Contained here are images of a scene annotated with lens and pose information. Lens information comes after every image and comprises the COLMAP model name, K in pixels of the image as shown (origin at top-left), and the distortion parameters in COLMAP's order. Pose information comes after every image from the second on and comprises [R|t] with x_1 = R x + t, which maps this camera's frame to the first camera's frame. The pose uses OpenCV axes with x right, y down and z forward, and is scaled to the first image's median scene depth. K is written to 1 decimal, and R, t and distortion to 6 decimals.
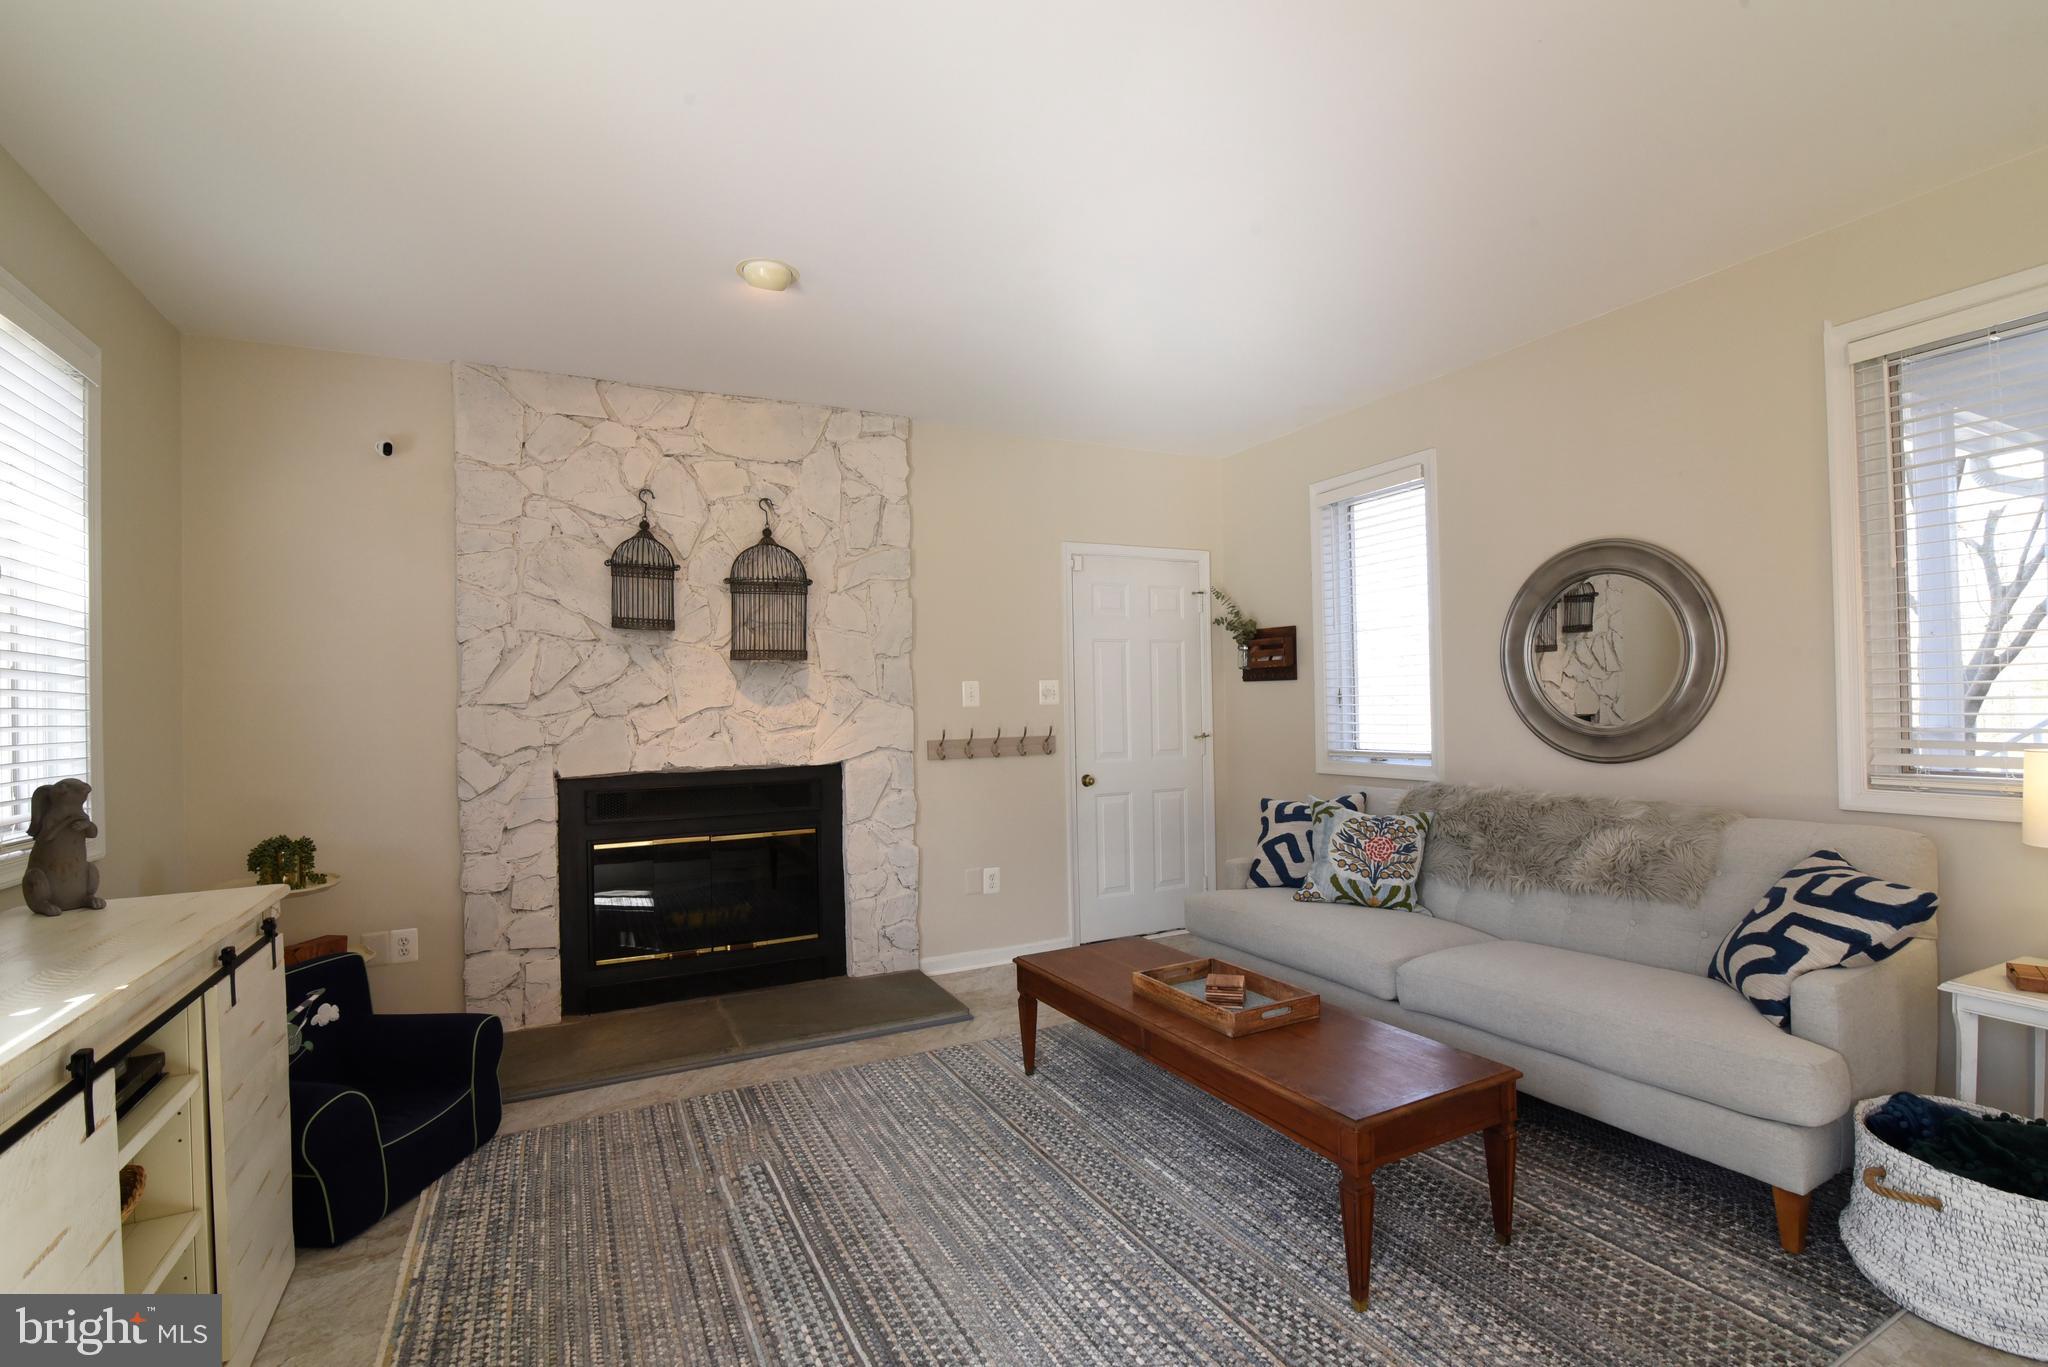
lens RADIAL K [[929.9, 0, 1003.7], [0, 929.9, 703.9], [0, 0, 1]] dist [-0.014392, 0.000268]
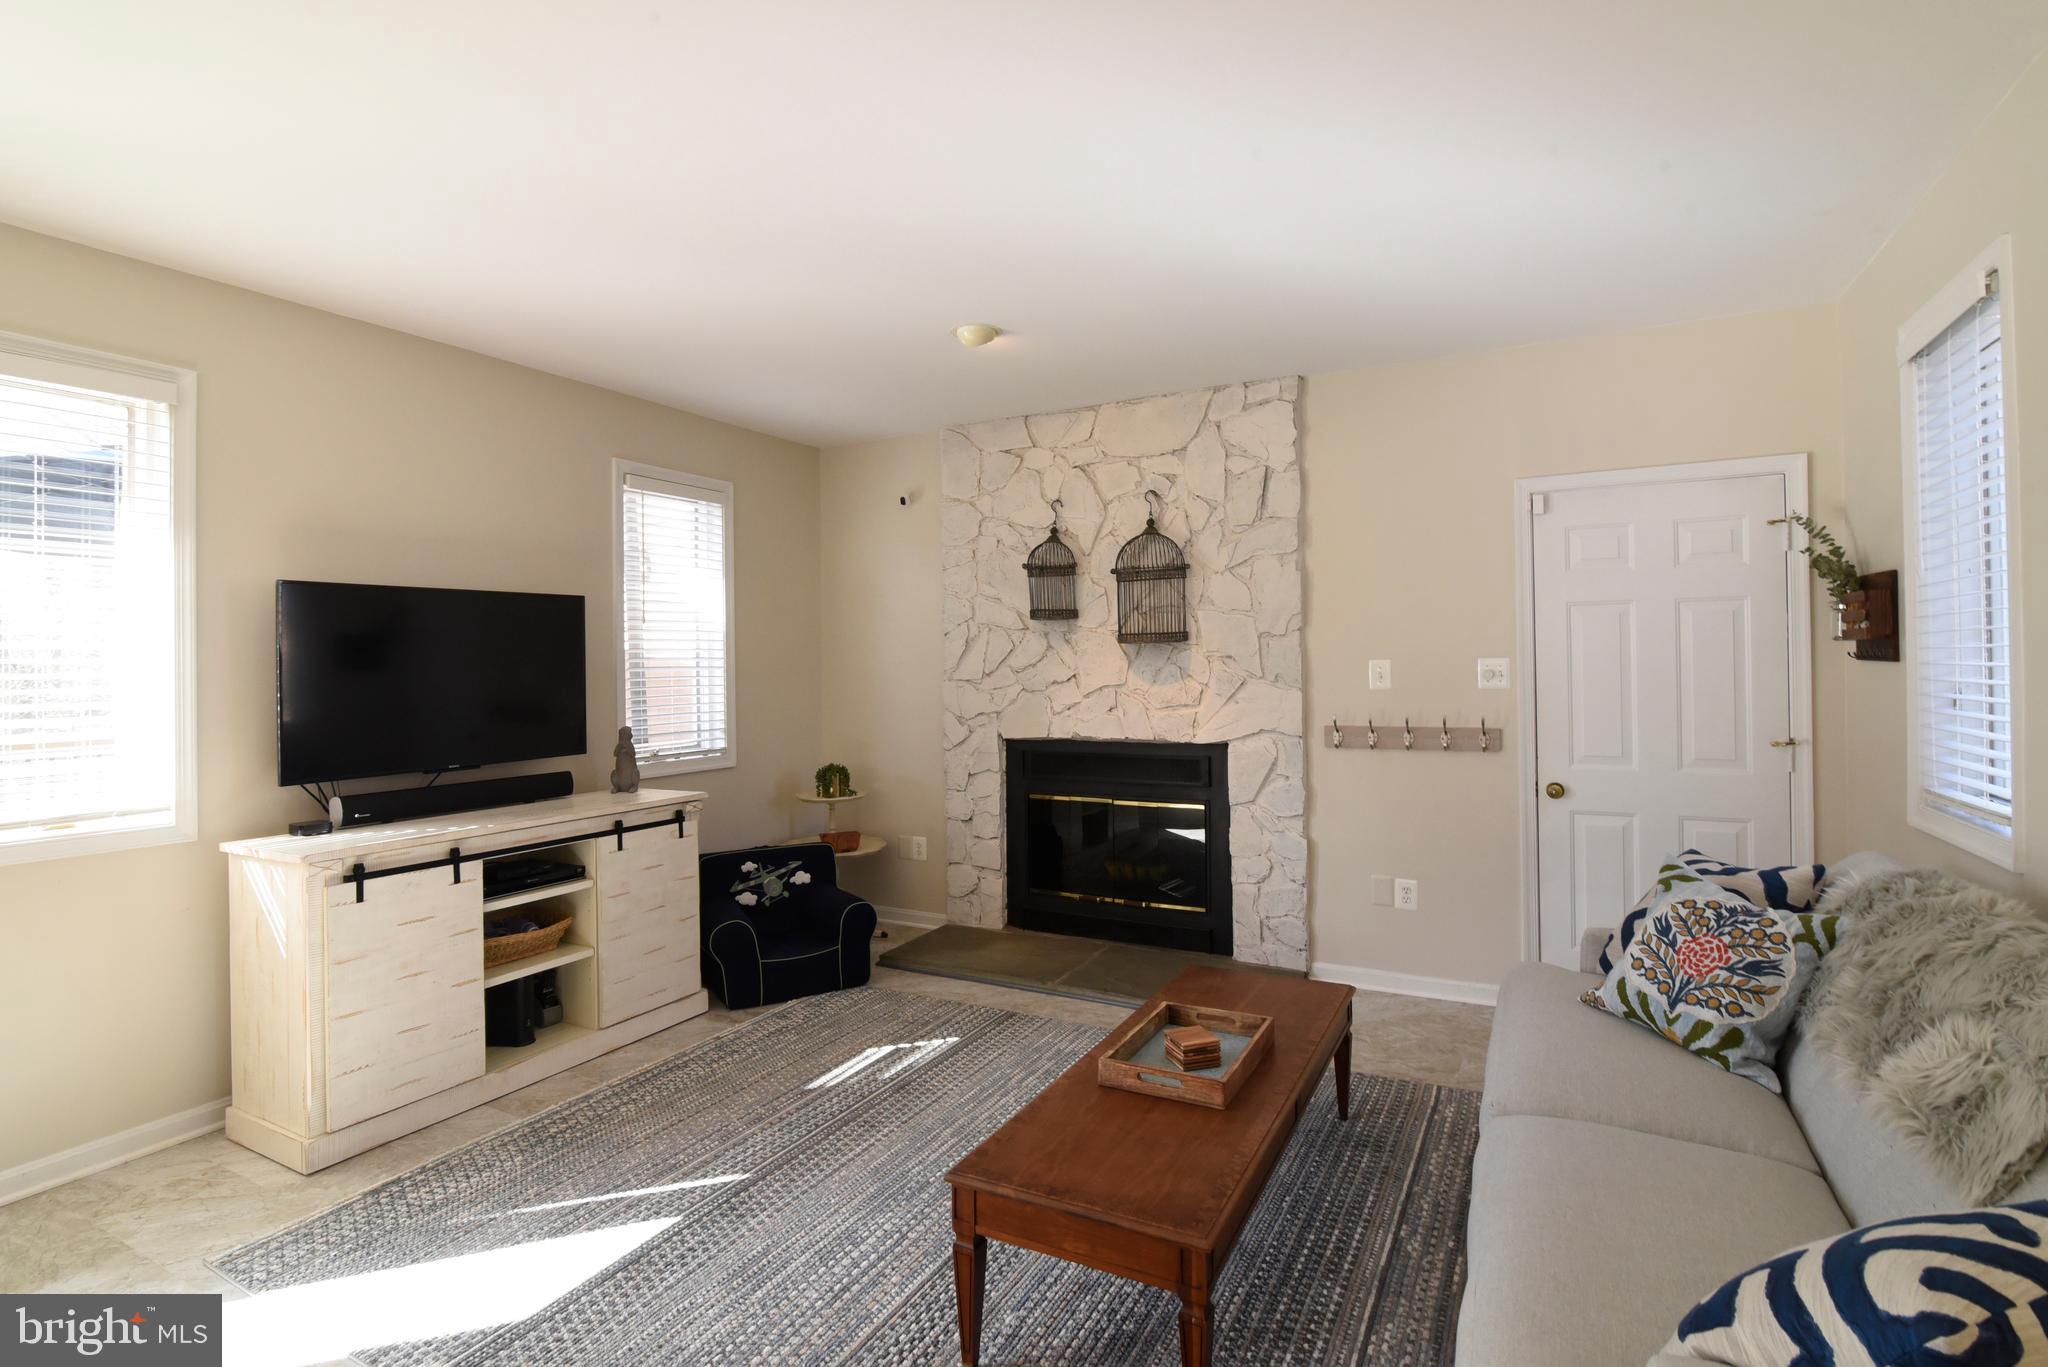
lens RADIAL K [[982.3, 0, 1009.8], [0, 982.3, 659.8], [0, 0, 1]] dist [-0.018138, 0.000344]
pose [[0.571950, 0.012012, -0.820201, 0.600229], [0.004407, 0.999833, 0.017715, -0.049153], [0.820277, -0.013746, 0.571802, 0.227312]]
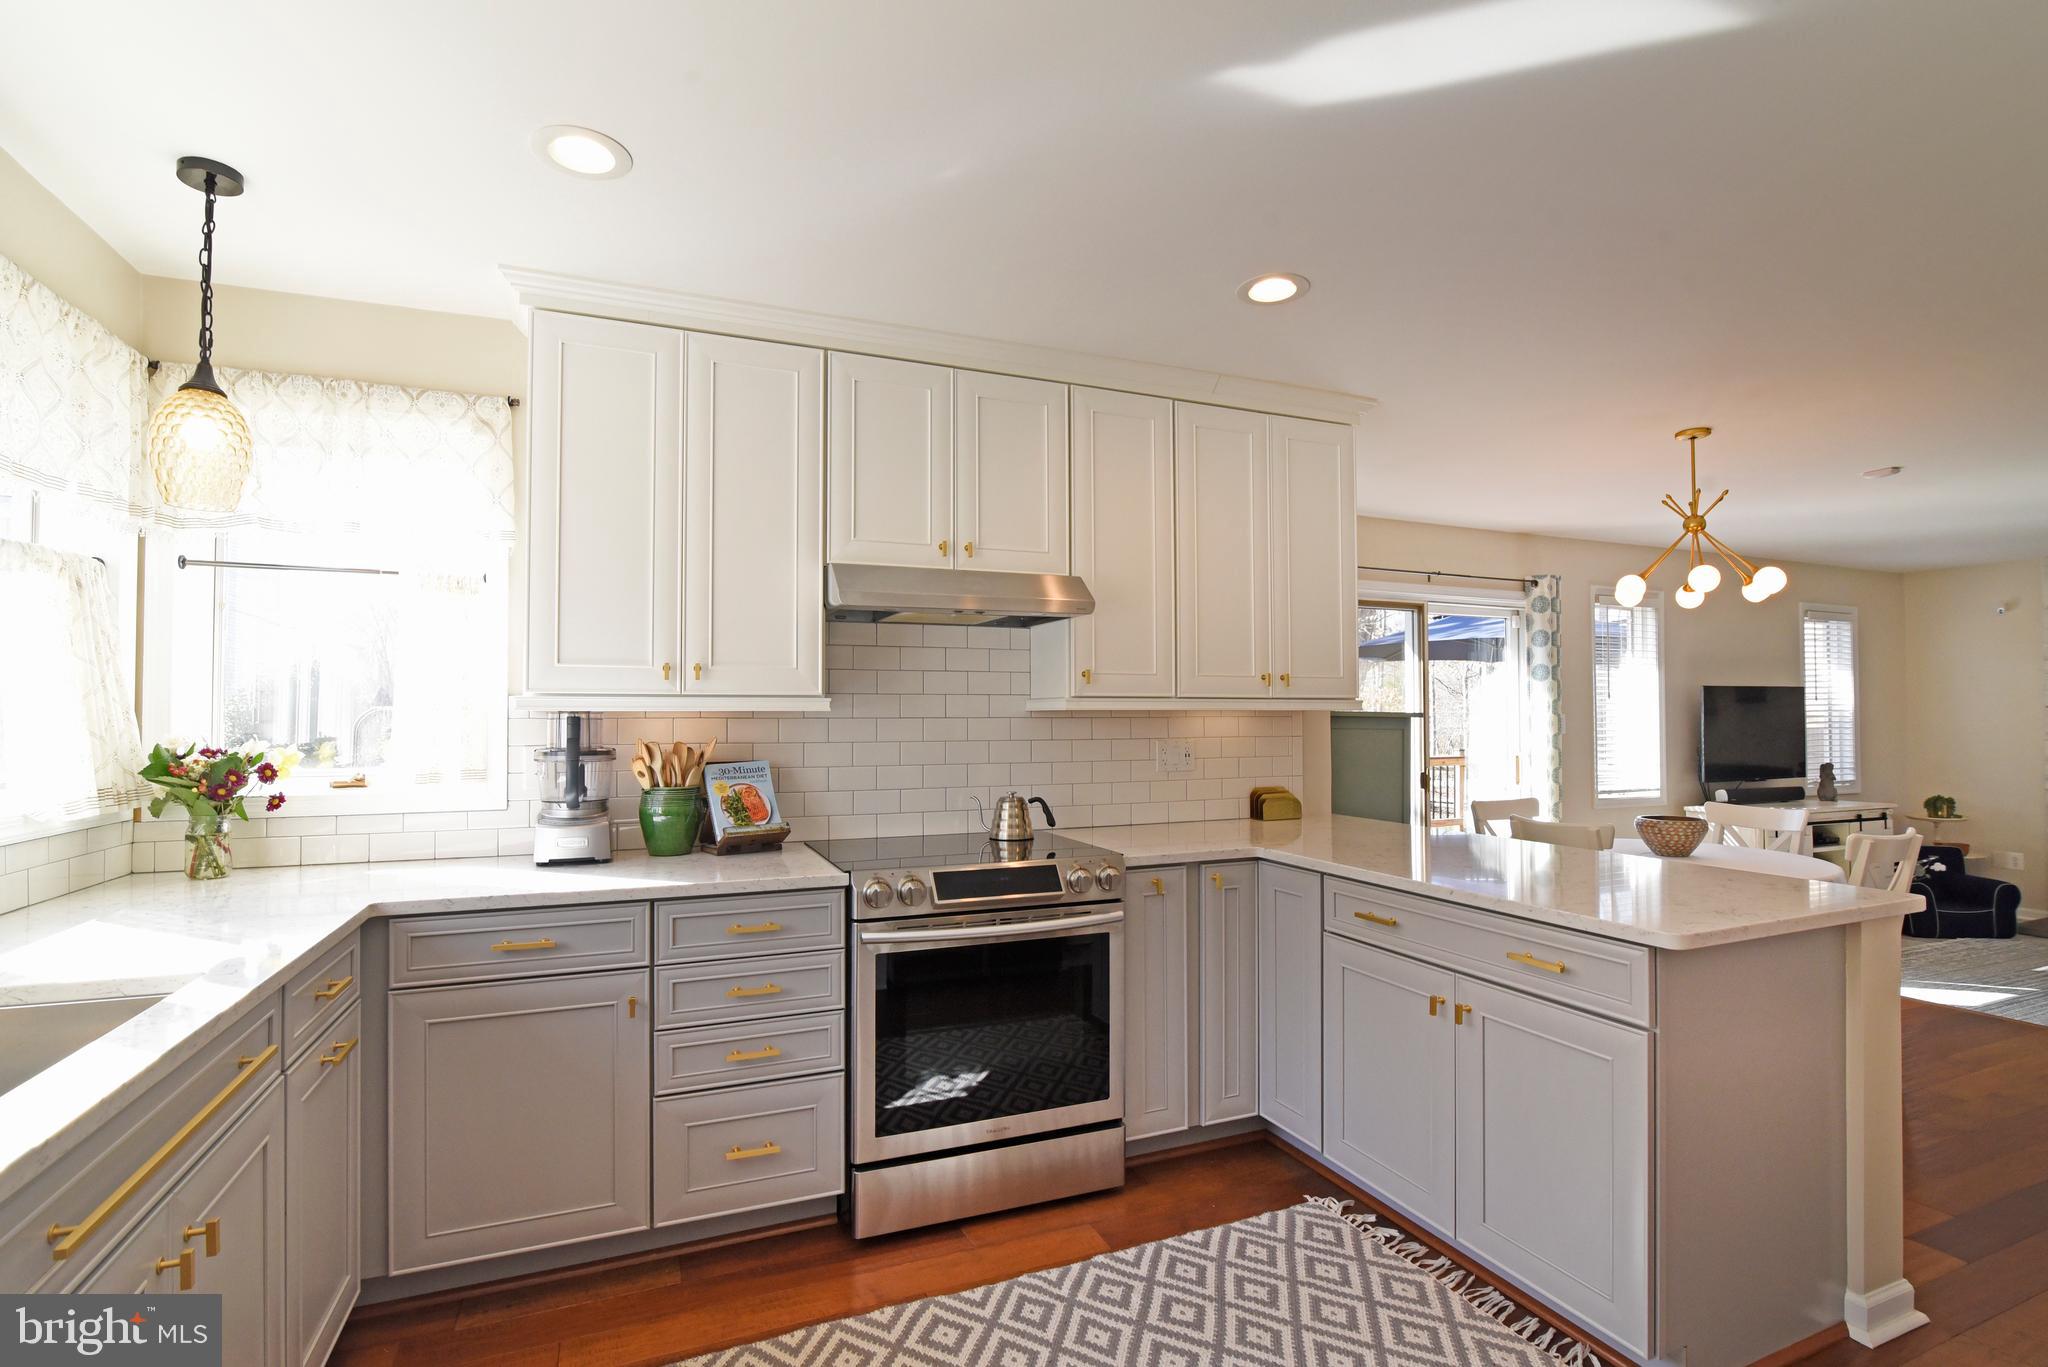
lens RADIAL K [[929.9, 0, 1003.7], [0, 929.9, 703.9], [0, 0, 1]] dist [-0.014392, 0.000268]
pose [[-0.072054, 0.002683, -0.997397, 1.290630], [0.008891, 0.999958, 0.002048, -0.084925], [0.997361, -0.008720, -0.072075, -0.895755]]
